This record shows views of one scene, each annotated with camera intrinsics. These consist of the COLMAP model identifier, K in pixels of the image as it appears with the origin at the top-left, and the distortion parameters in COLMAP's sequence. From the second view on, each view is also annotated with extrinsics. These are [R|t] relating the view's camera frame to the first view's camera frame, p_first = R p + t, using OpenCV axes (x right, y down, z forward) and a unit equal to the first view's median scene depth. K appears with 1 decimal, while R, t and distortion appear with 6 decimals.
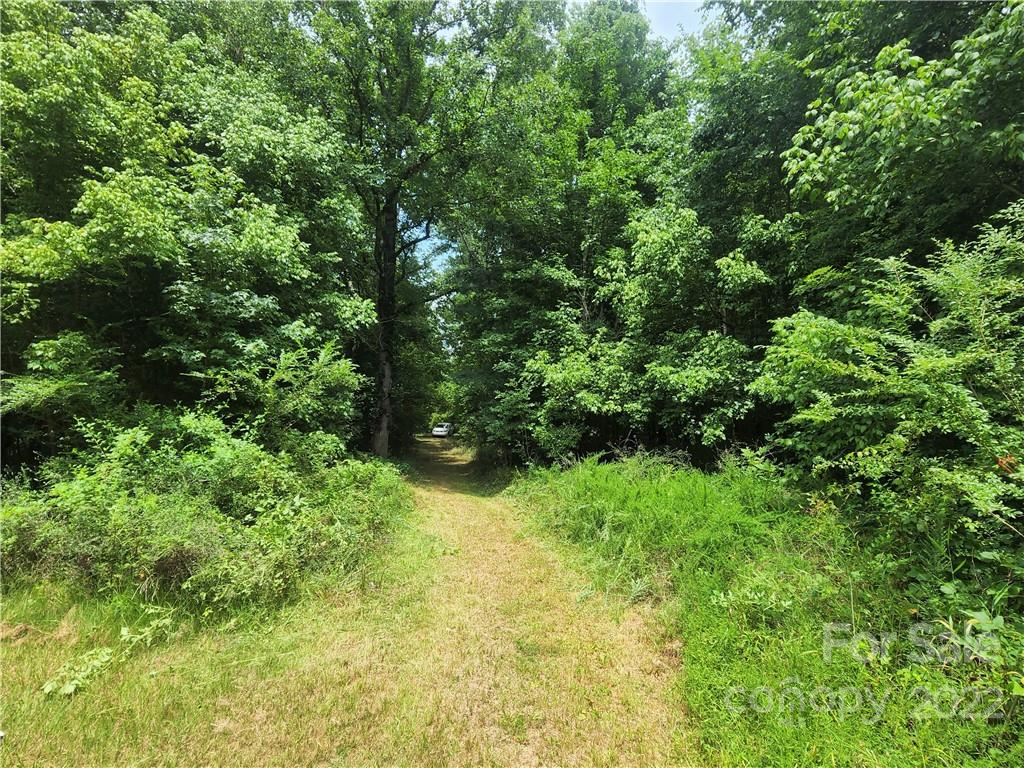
lens RADIAL K [[410.6, 0, 513.5], [0, 410.6, 385.7], [0, 0, 1]] dist [0.000438, 0.000115]
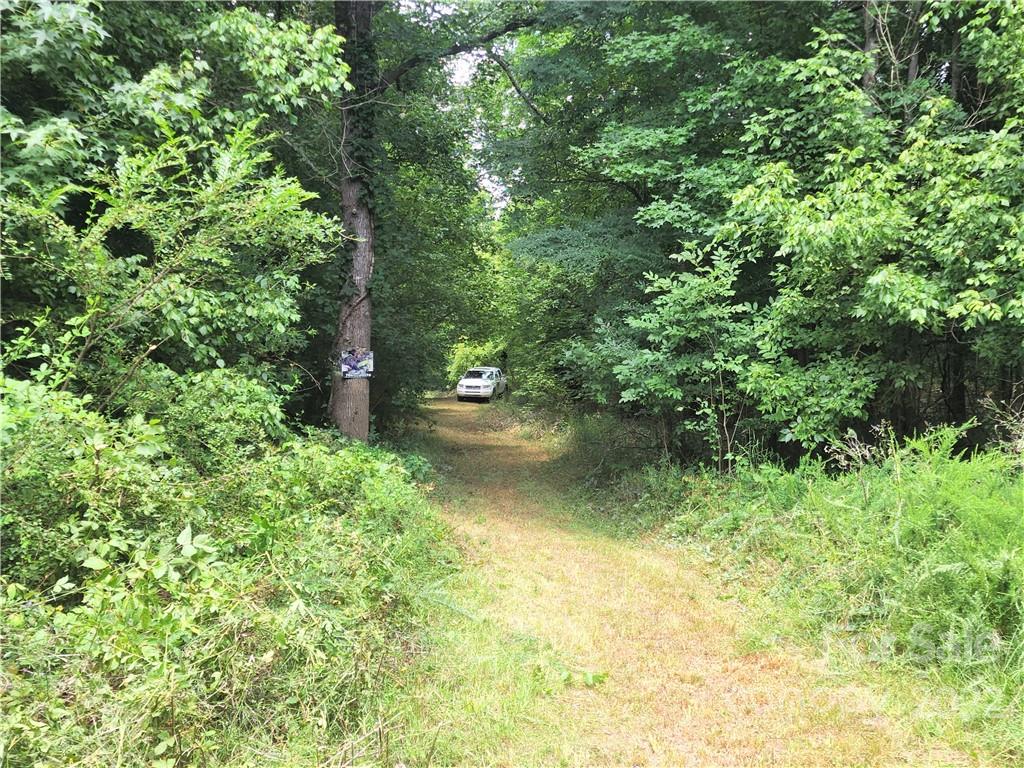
lens RADIAL K [[884.0, 0, 513.6], [0, 884.0, 384.6], [0, 0, 1]] dist [0.050086, -0.041104]
pose [[0.997599, -0.001506, -0.069242, -0.125719], [0.007526, 0.996200, 0.086767, 0.050046], [0.068848, -0.087080, 0.993819, 0.164837]]
